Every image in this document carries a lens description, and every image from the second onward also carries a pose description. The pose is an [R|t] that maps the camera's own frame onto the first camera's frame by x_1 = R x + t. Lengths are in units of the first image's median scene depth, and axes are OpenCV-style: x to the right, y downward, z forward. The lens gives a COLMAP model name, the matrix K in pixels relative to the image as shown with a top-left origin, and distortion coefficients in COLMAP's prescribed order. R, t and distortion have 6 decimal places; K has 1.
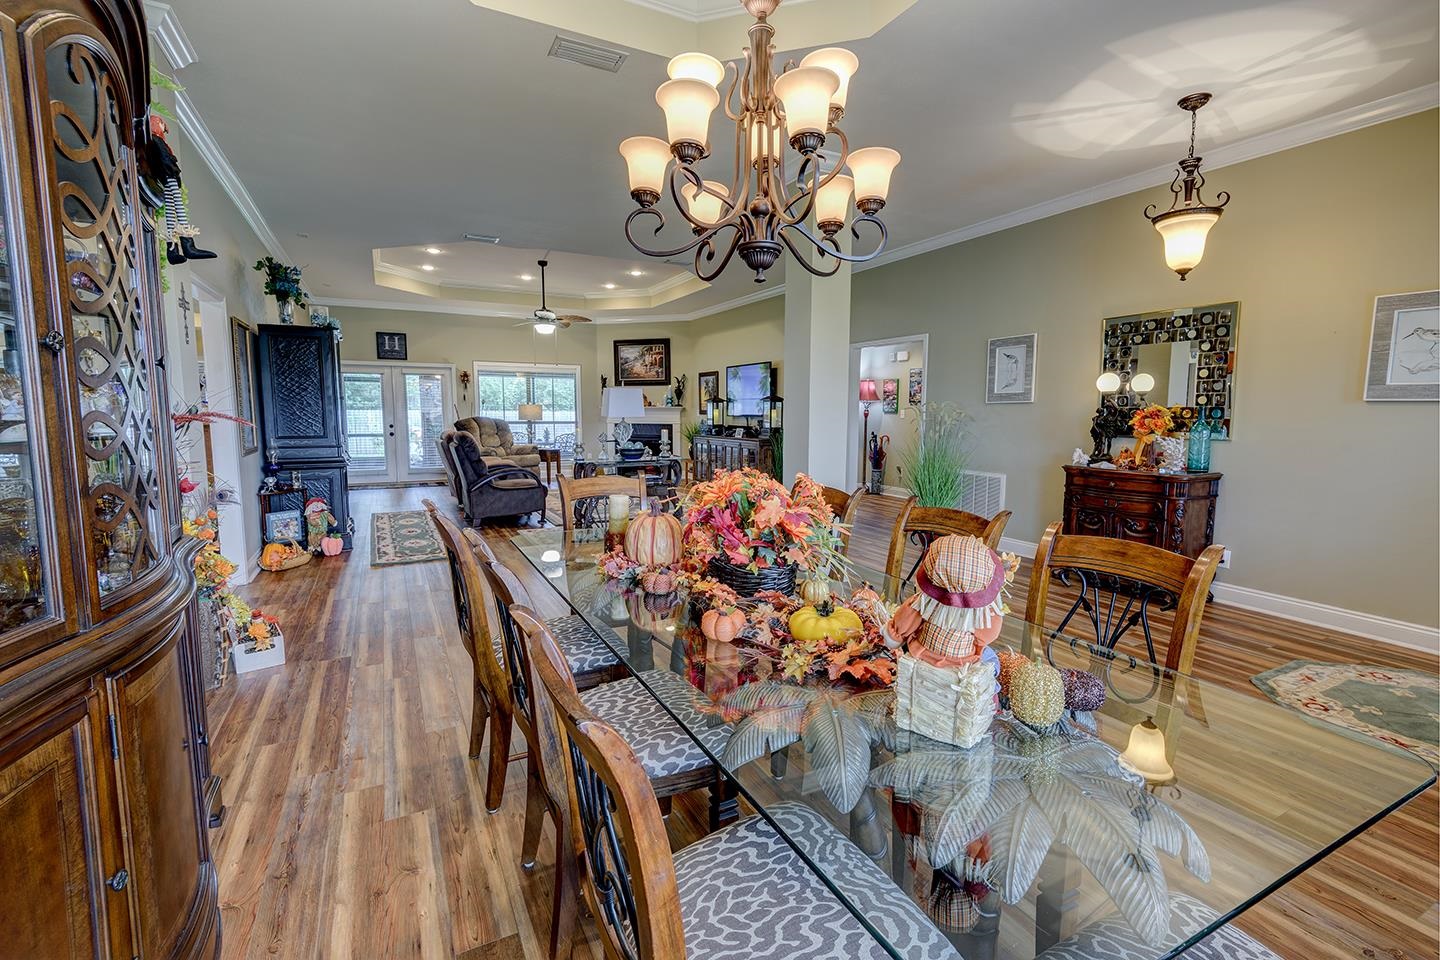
lens RADIAL K [[646.1, 0, 723.4], [0, 646.1, 477.0], [0, 0, 1]] dist [0.034399, -0.018934]
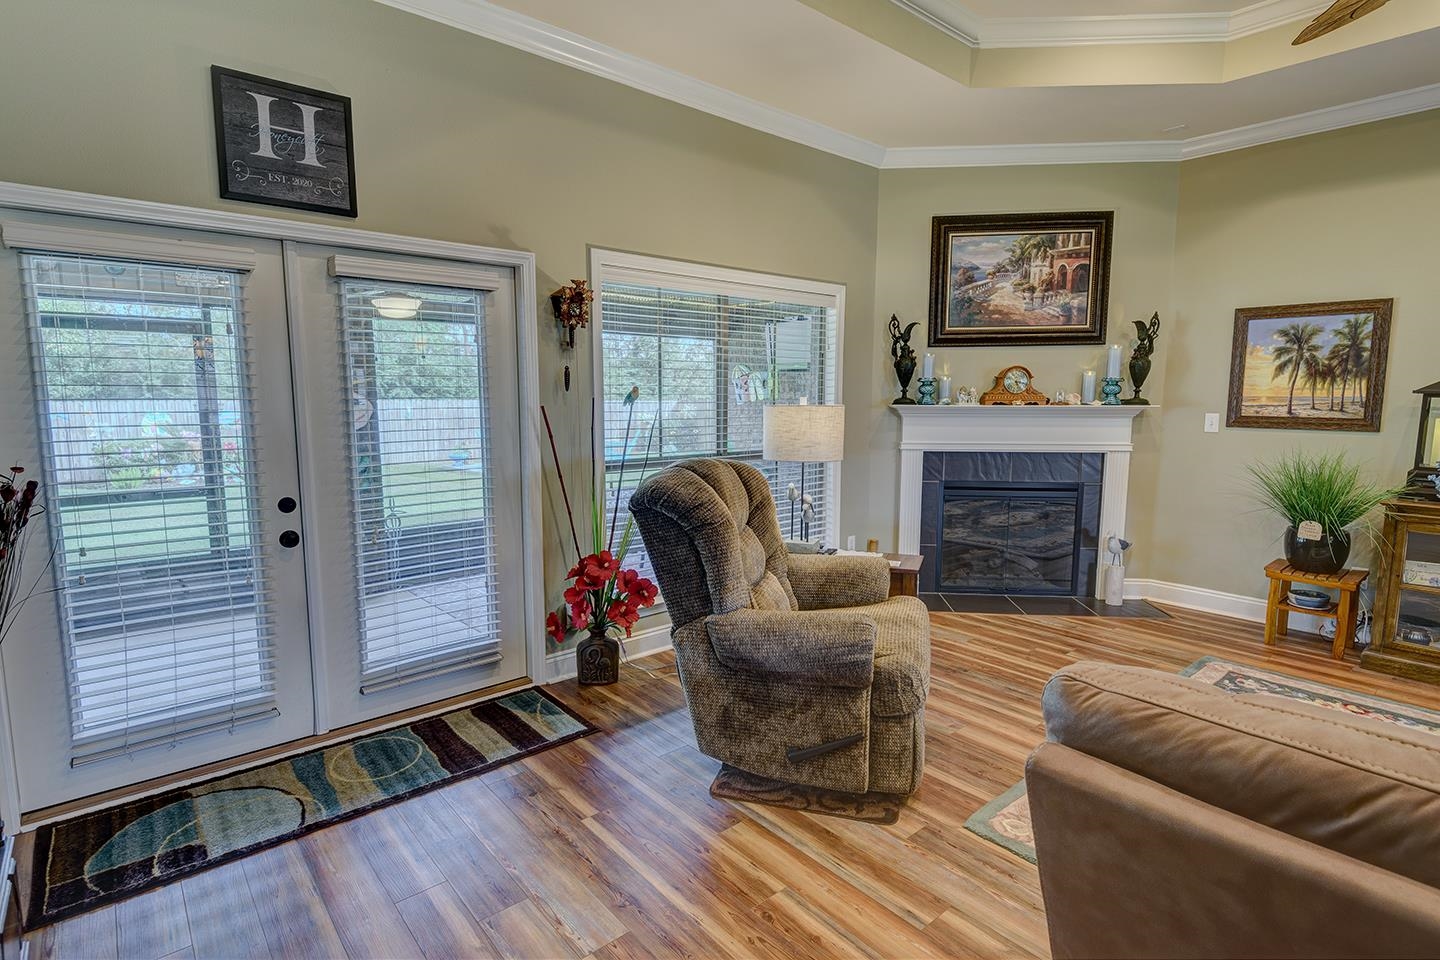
lens RADIAL K [[723.4, 0, 723.4], [0, 723.4, 478.6], [0, 0, 1]] dist [0.032775, -0.025763]
pose [[0.973159, -0.029254, 0.228269, -0.405567], [0.025385, 0.999480, 0.019866, -0.085931], [-0.228731, -0.013538, 0.973395, 0.692233]]
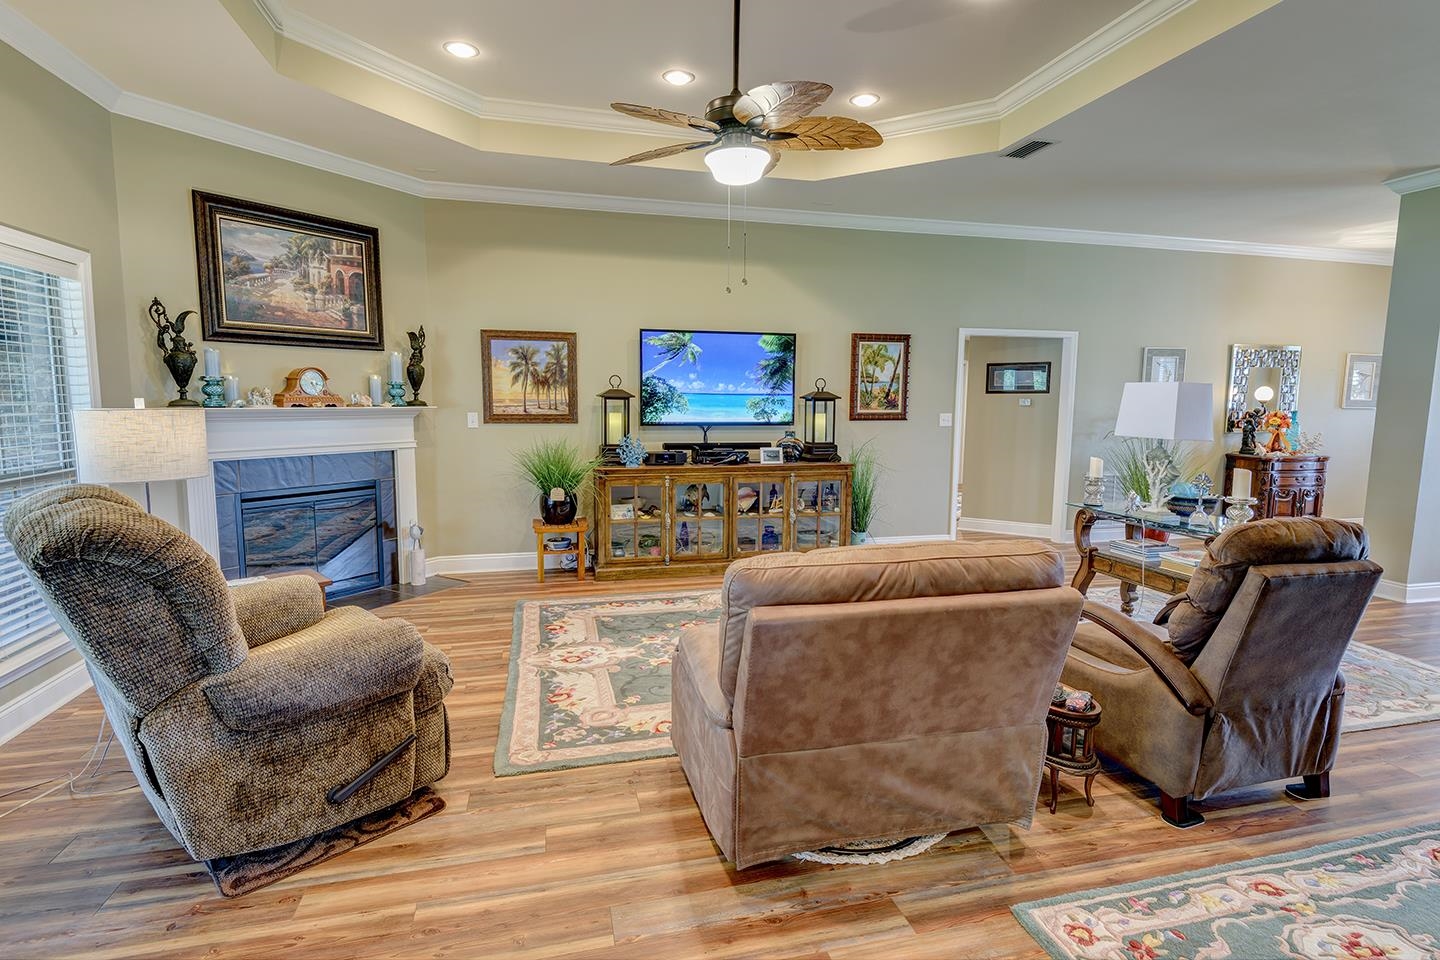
lens RADIAL K [[721.3, 0, 725.0], [0, 721.3, 478.9], [0, 0, 1]] dist [0.038339, -0.026812]
pose [[0.228109, -0.111479, 0.967233, -0.496399], [0.094695, 0.991254, 0.091915, -0.091496], [-0.969020, 0.070625, 0.236670, 0.743766]]
